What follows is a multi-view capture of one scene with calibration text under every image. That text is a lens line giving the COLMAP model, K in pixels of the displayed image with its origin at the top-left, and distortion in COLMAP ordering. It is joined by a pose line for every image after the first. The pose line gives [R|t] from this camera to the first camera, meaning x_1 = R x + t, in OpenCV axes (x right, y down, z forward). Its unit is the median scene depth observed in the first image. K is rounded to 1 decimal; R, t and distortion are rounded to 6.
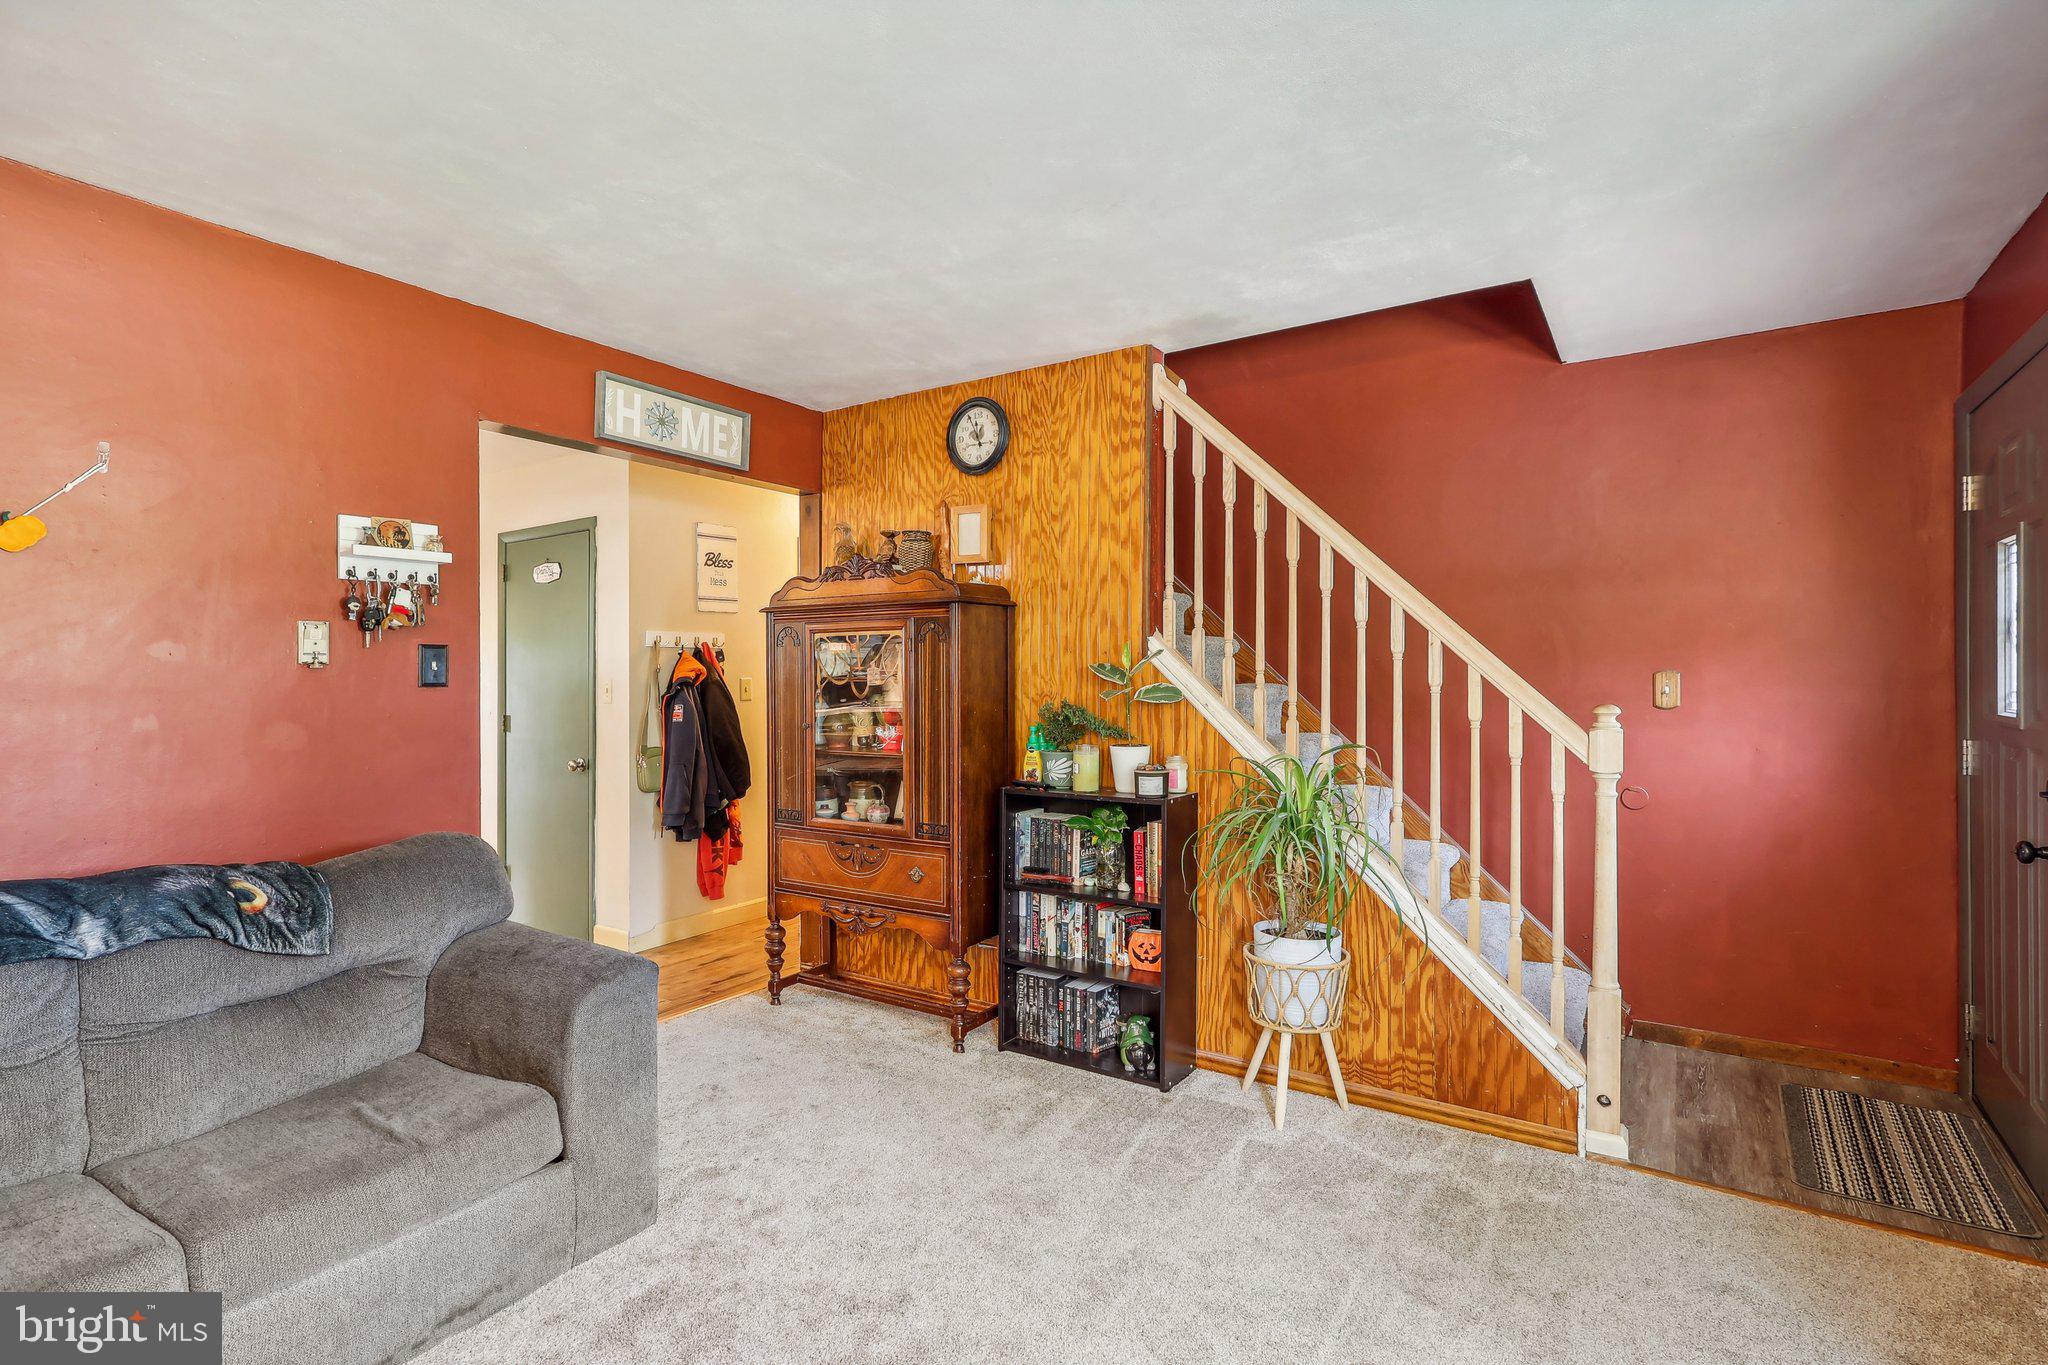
lens RADIAL K [[977.8, 0, 1020.5], [0, 977.8, 679.8], [0, 0, 1]] dist [-0.001592, 0.000082]
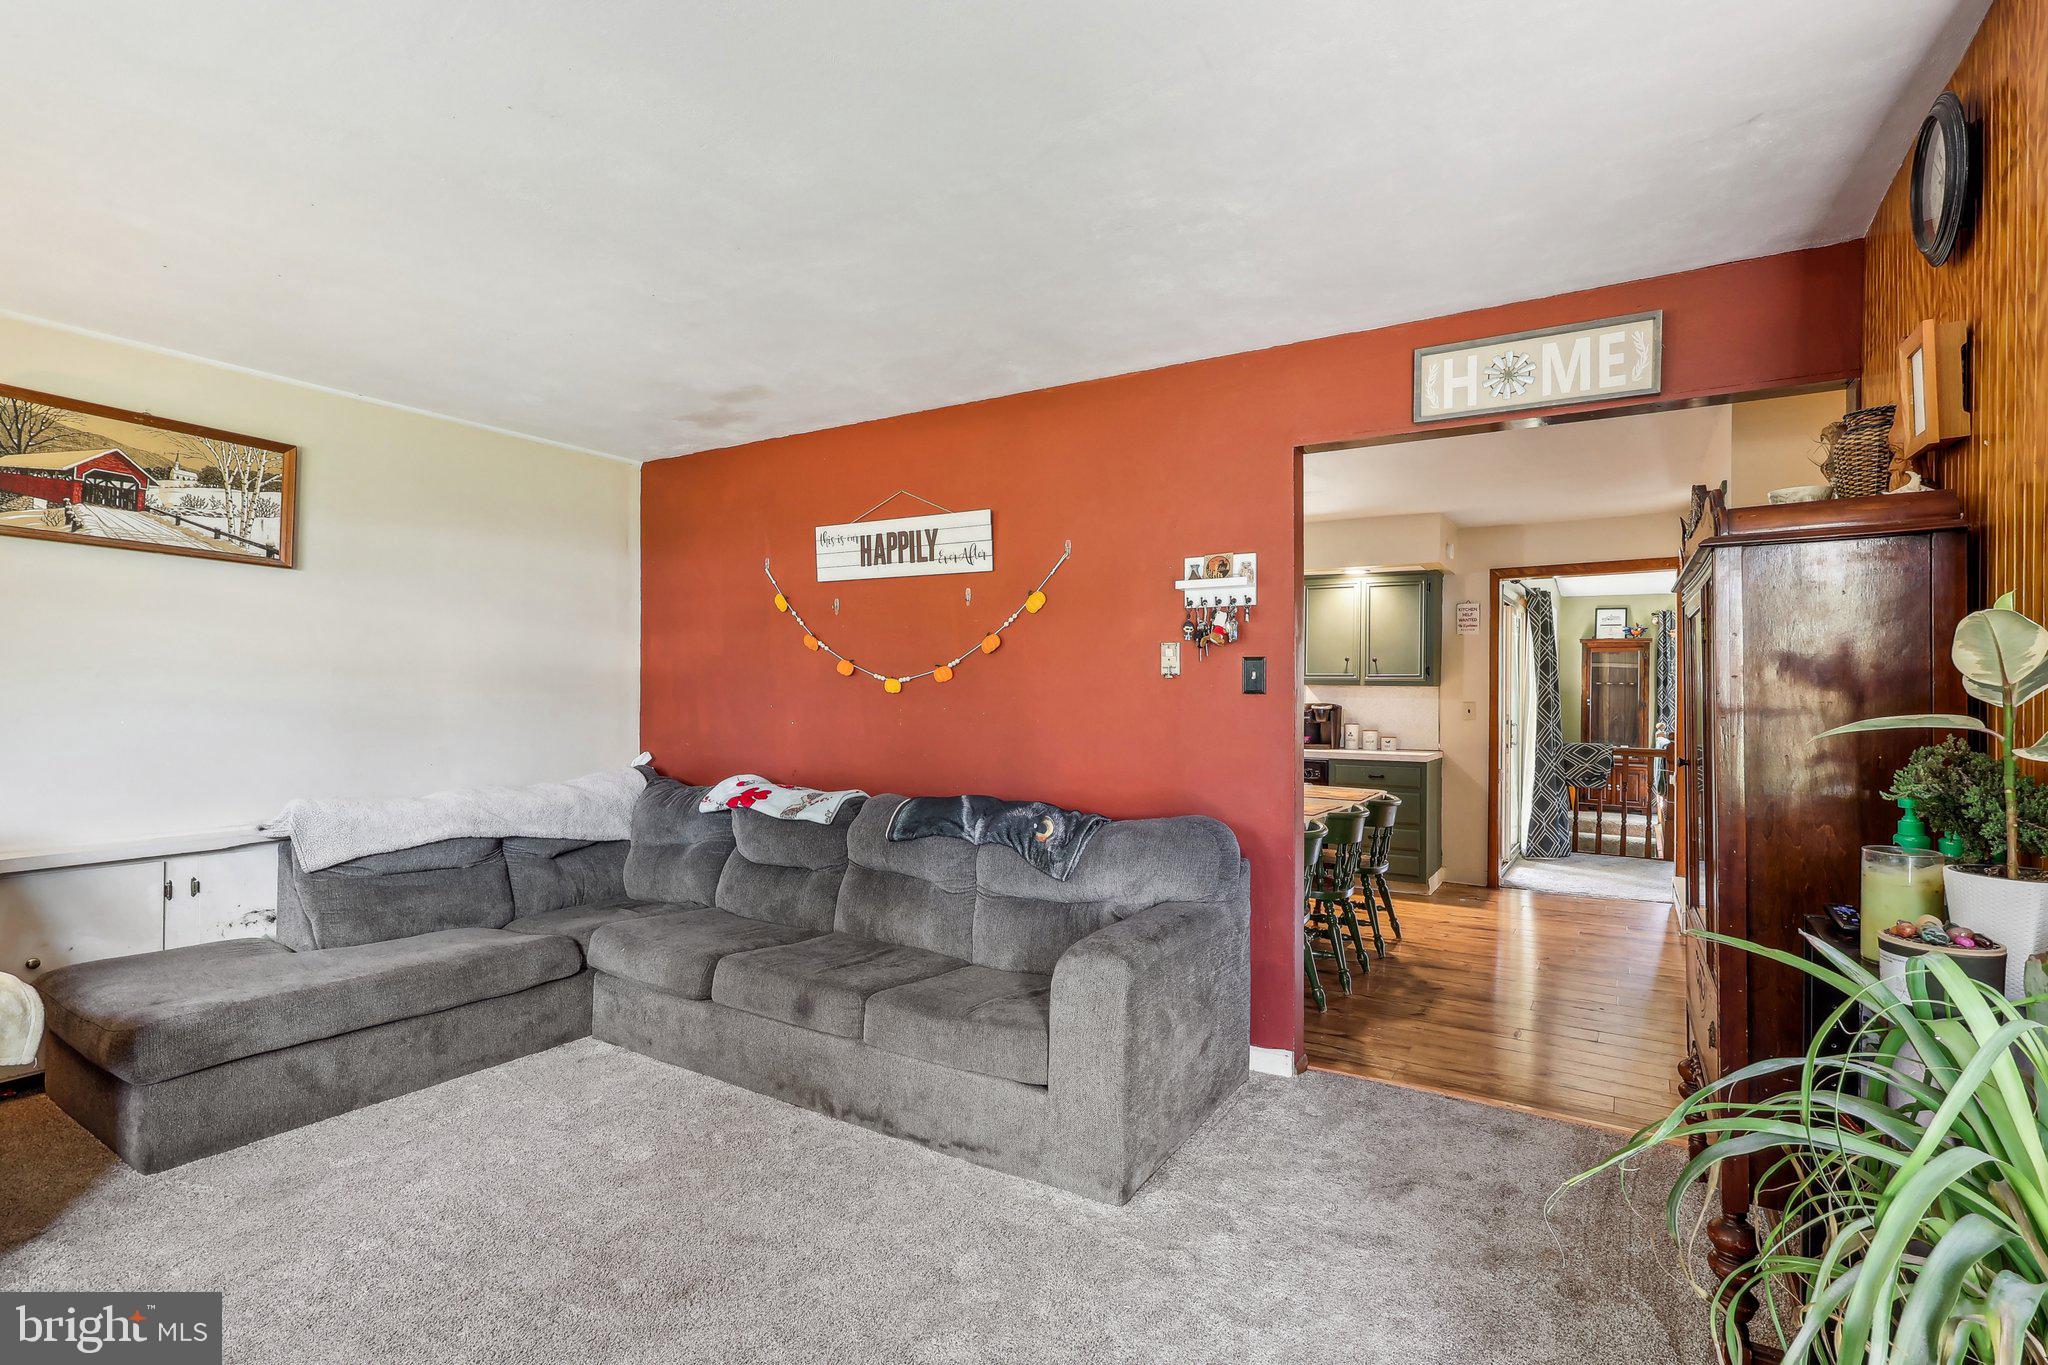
lens RADIAL K [[977.8, 0, 1021.2], [0, 977.8, 682.2], [0, 0, 1]] dist [-0.001592, 0.000082]
pose [[0.024305, -0.008170, -0.999671, 0.558327], [-0.009185, 0.999923, -0.008395, 0.005958], [0.999662, 0.009386, 0.024228, 0.722988]]
